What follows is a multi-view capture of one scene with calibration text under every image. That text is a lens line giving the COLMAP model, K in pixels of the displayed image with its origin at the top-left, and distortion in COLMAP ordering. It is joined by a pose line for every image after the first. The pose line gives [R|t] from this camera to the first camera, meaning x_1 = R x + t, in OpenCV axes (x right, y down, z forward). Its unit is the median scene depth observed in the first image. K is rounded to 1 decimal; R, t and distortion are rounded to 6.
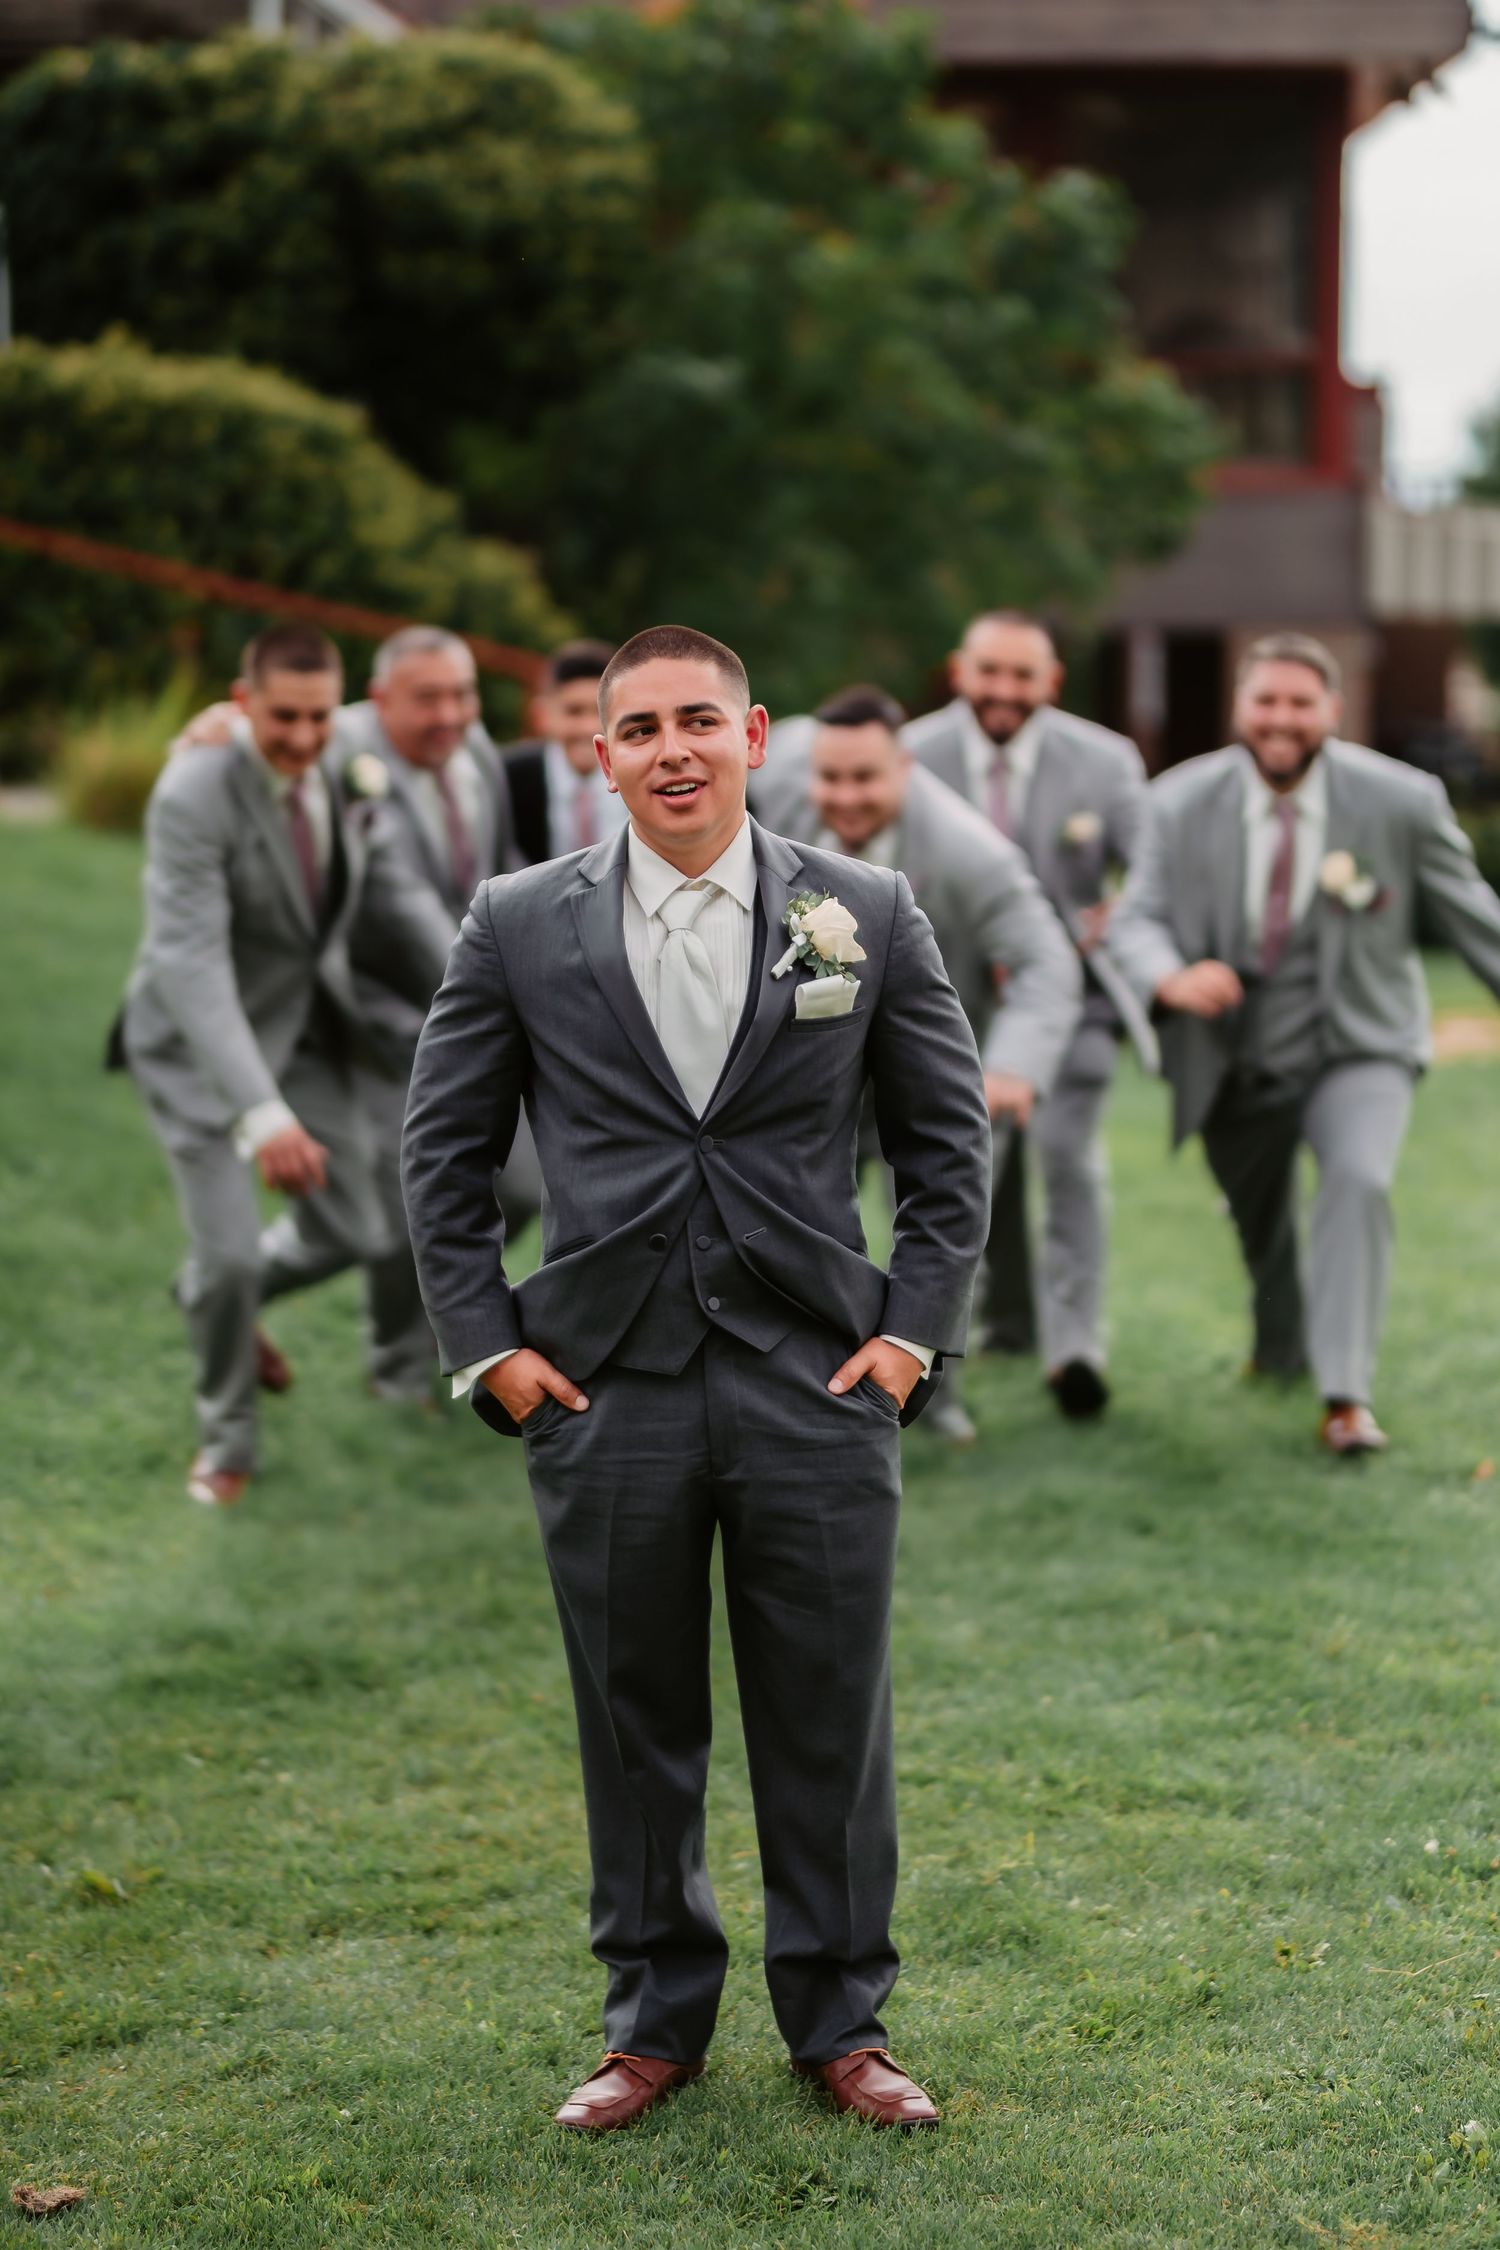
lens RADIAL K [[5782.9, 0, 775.9], [0, 5782.9, 1125.7], [0, 0, 1]] dist [-0.000366, -0.508461]
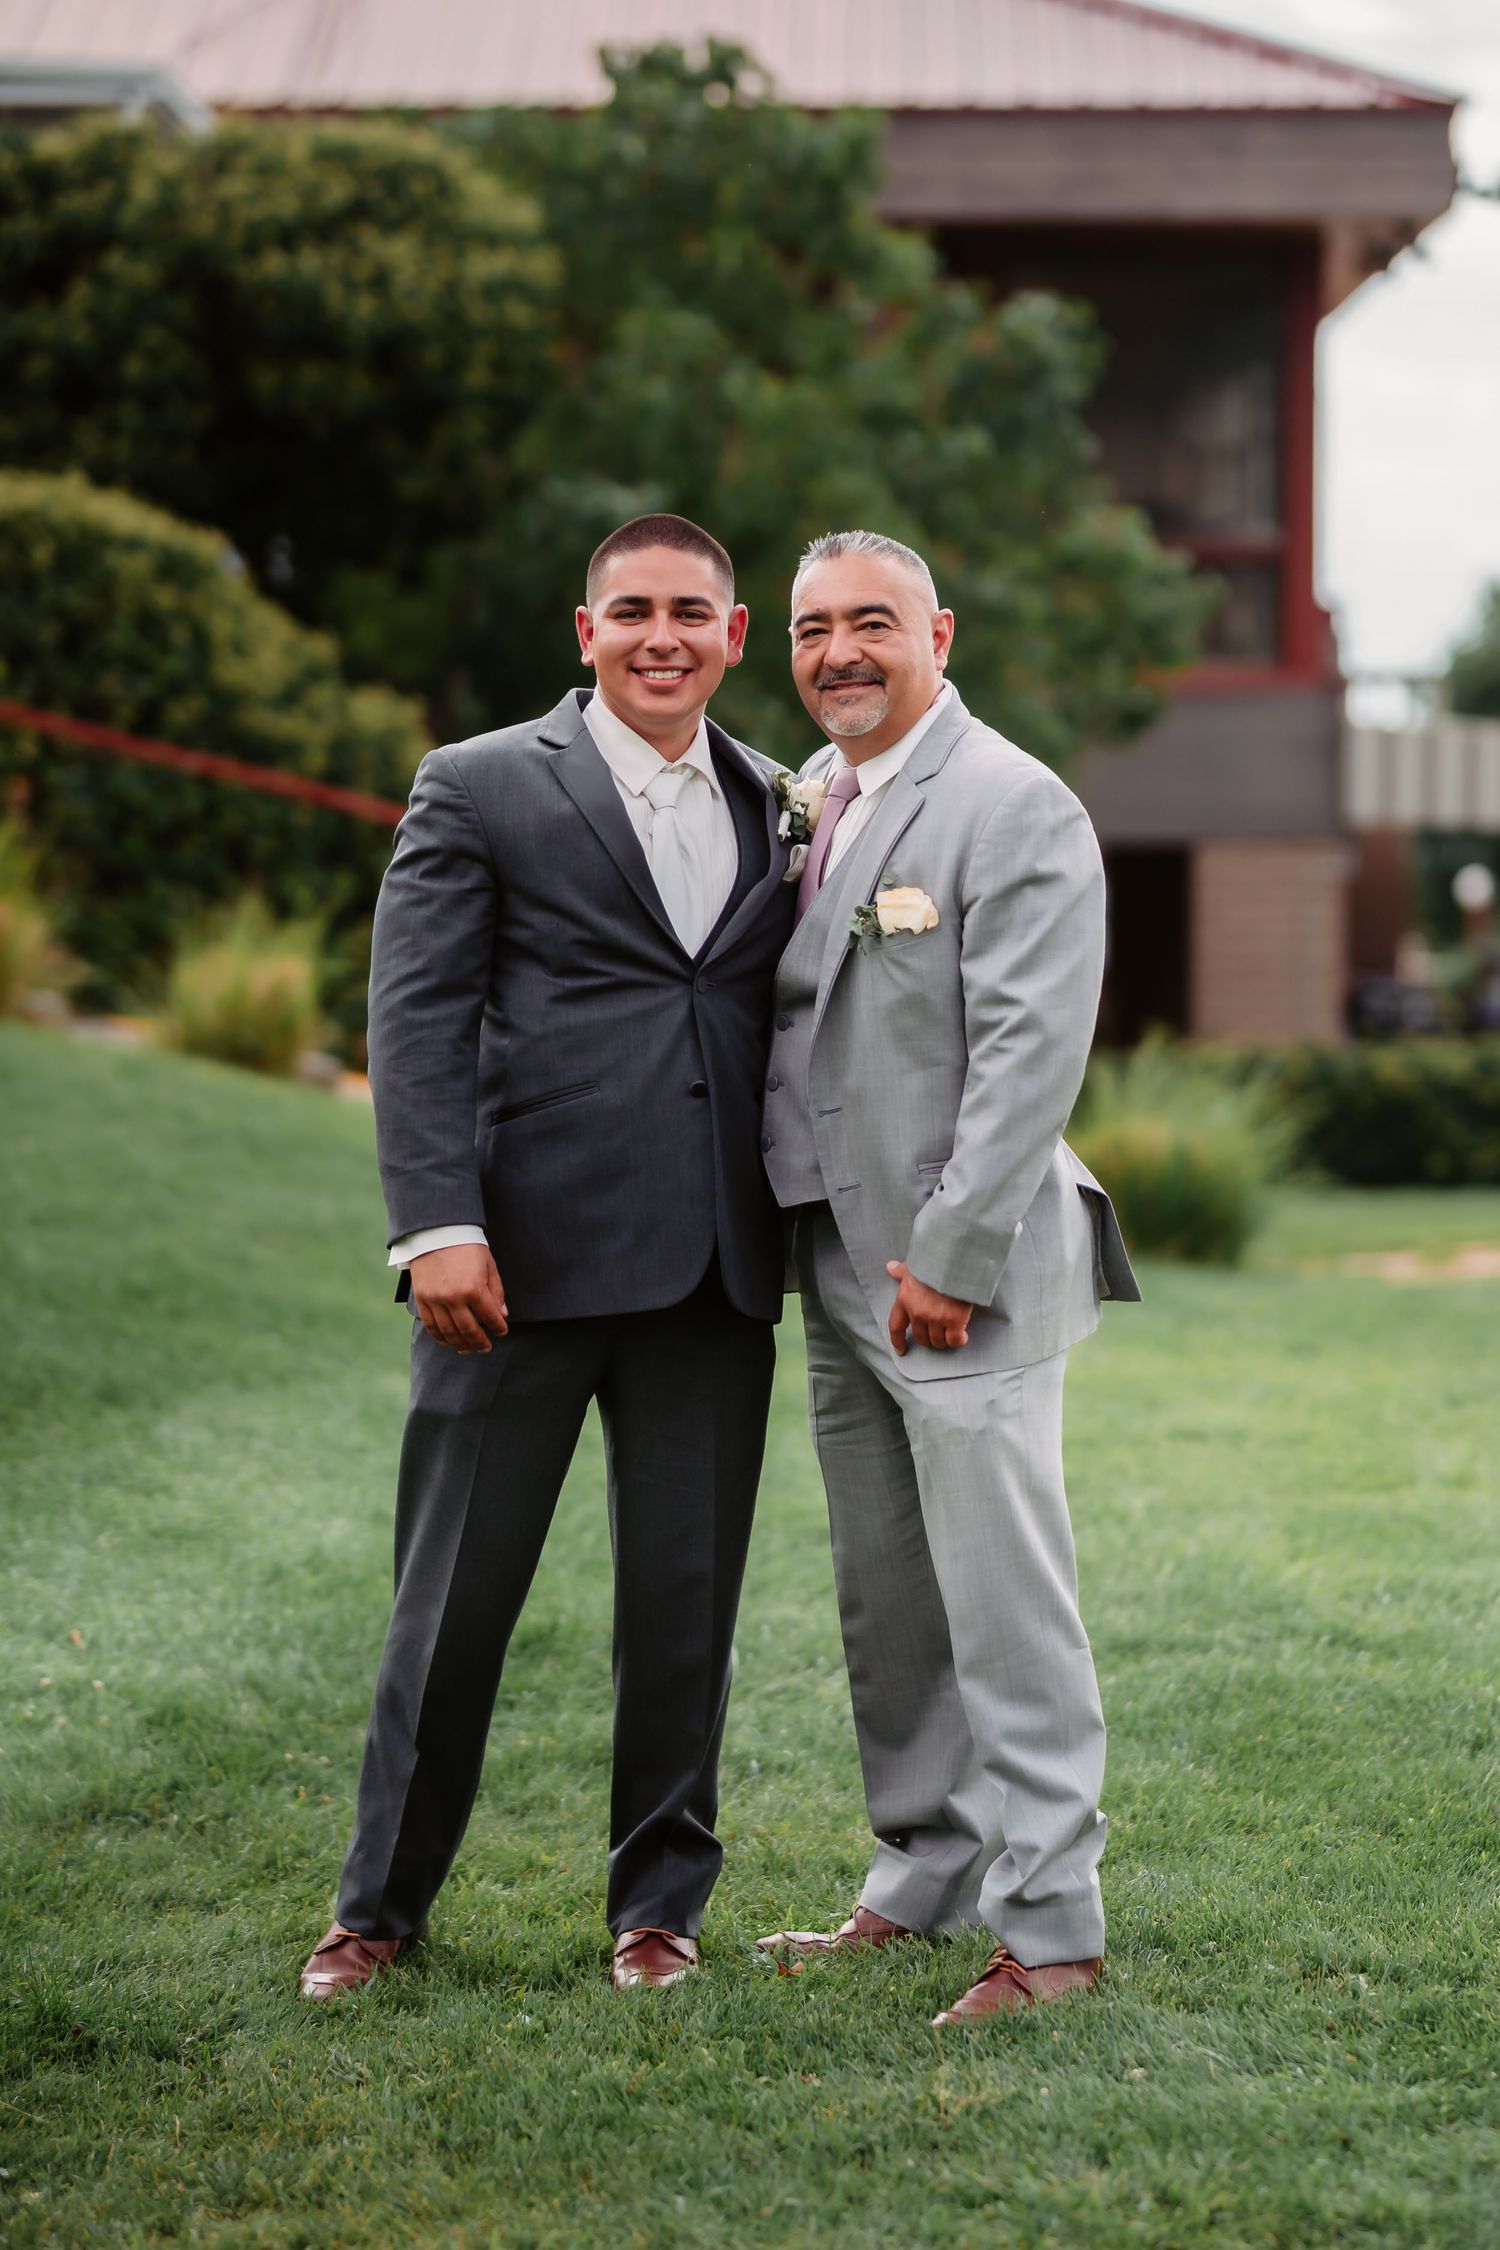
lens RADIAL K [[5890.5, 0, 823.1], [0, 5890.5, 1128.7], [0, 0, 1]] dist [-0.000005, -0.267306]
pose [[0.999711, -0.000716, 0.024020, -0.008330], [0.001919, 0.998742, -0.050114, 0.021372], [-0.023954, 0.050146, 0.998455, 0.288551]]
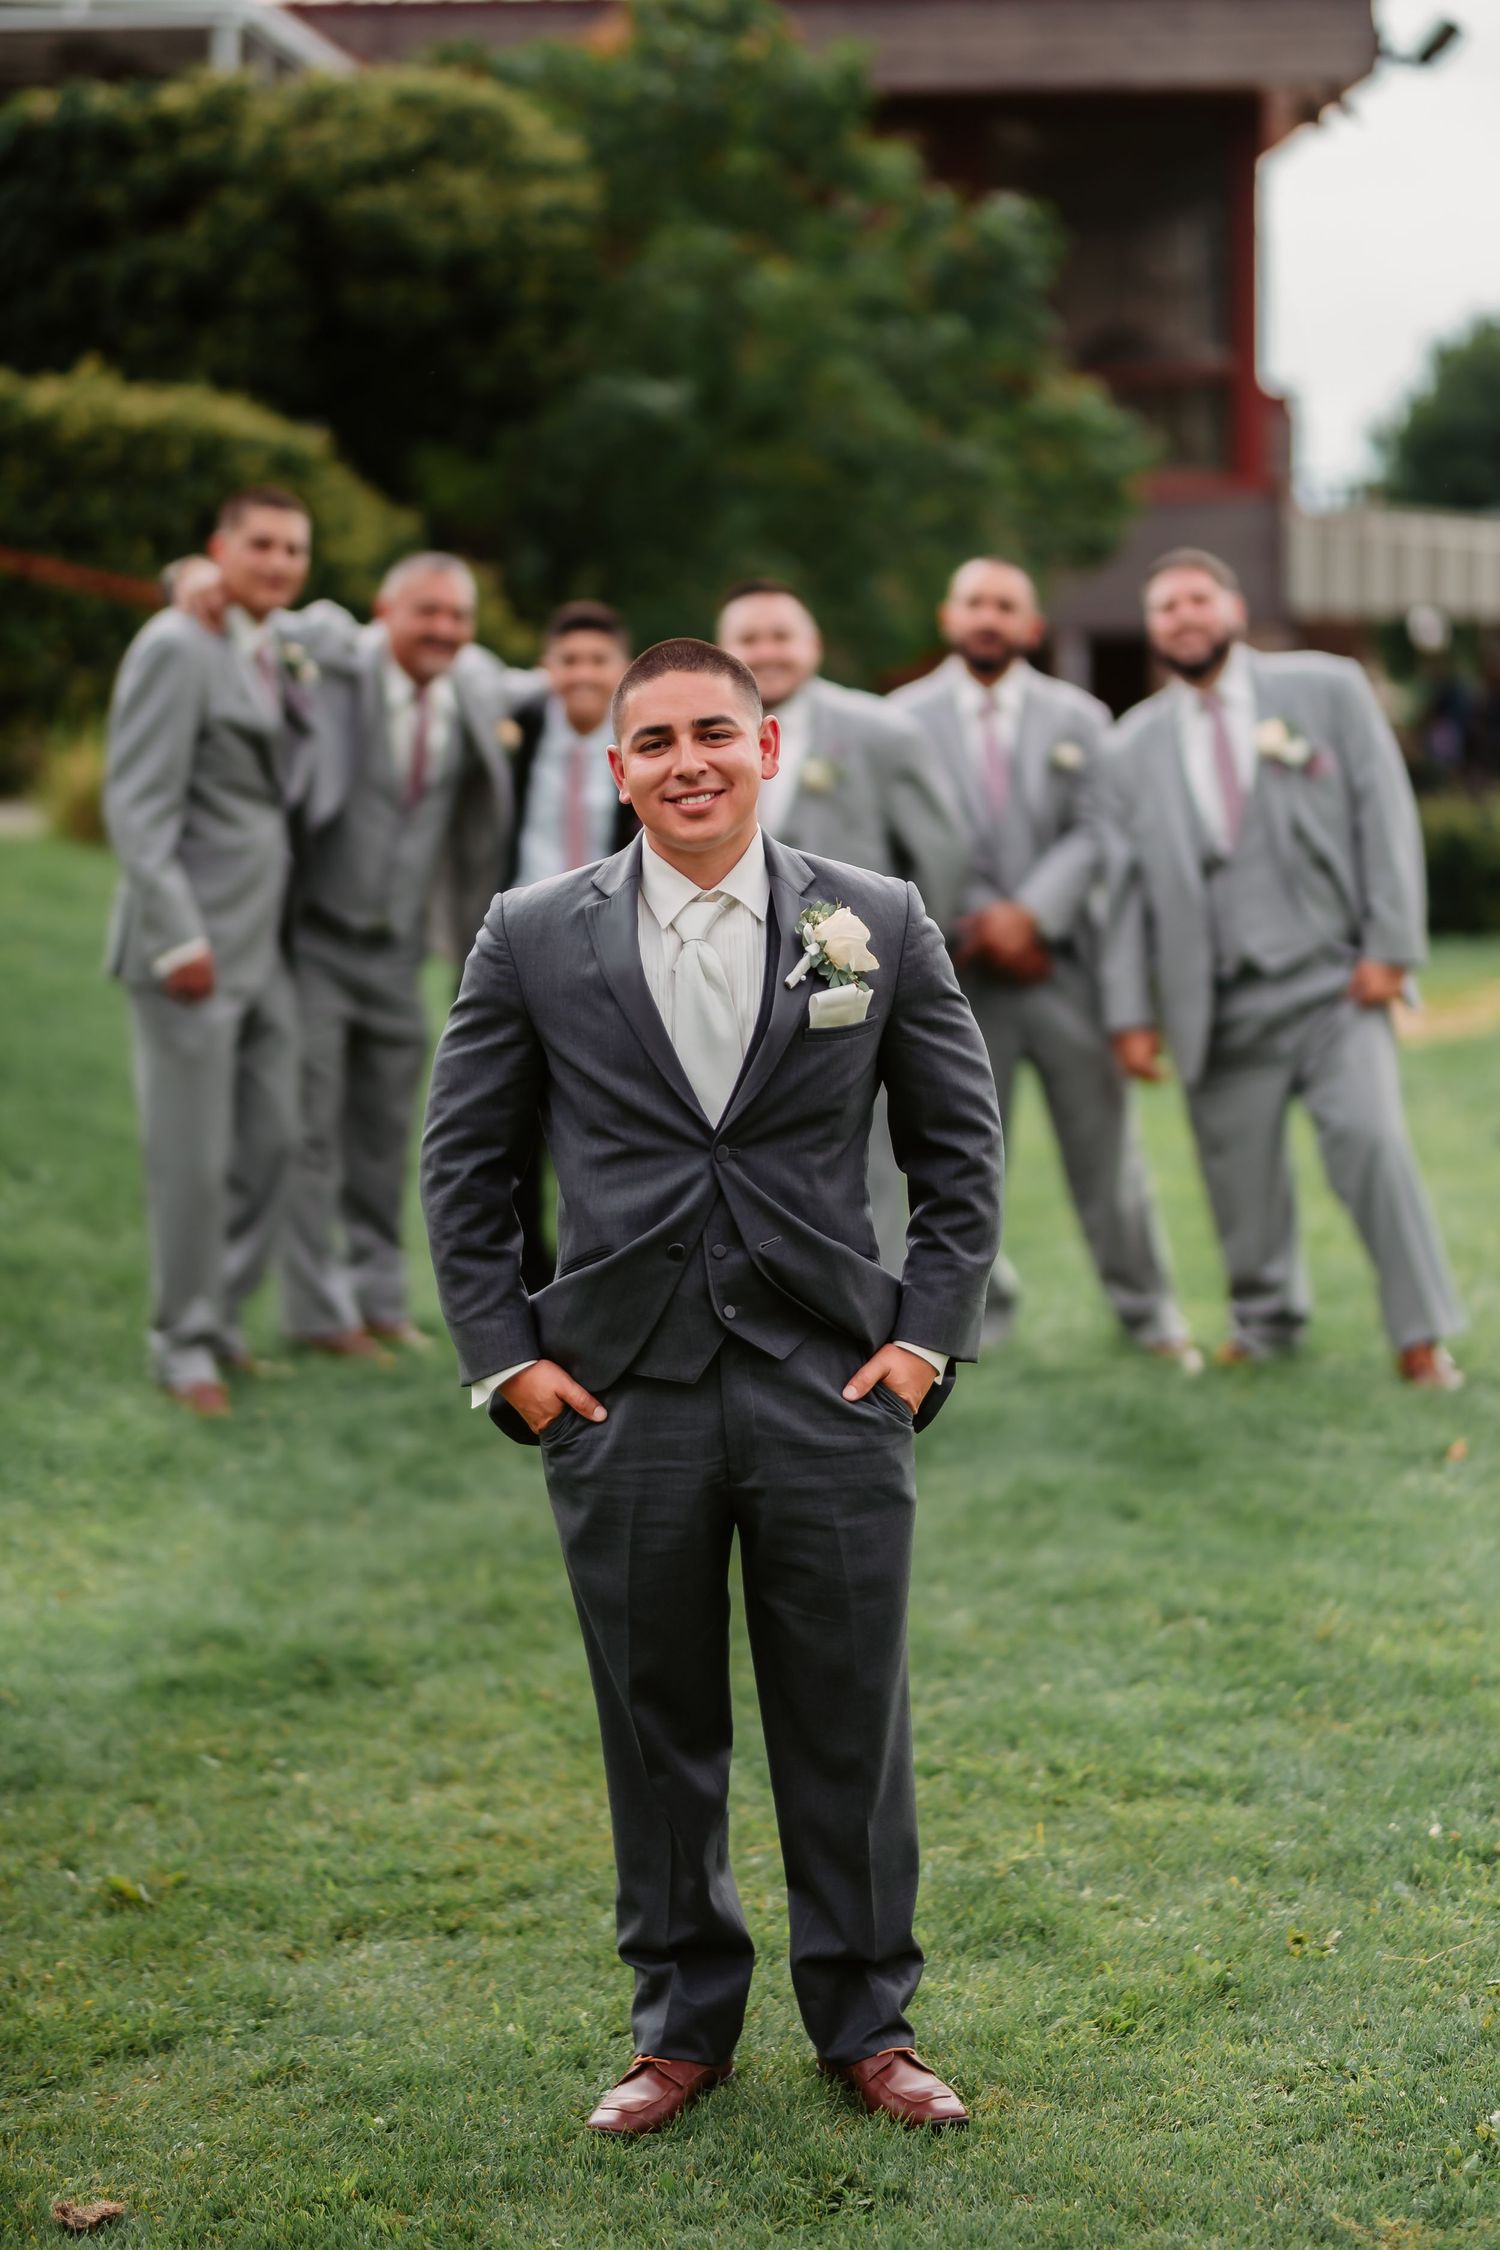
lens RADIAL K [[5480.0, 0, 749.4], [0, 5480.0, 1226.5], [0, 0, 1]] dist [-0.056471, 0.025793]
pose [[0.999863, -0.015262, 0.006335, -0.010225], [0.015123, 0.999655, 0.021487, -0.003534], [-0.006661, -0.021388, 0.999749, 0.036431]]
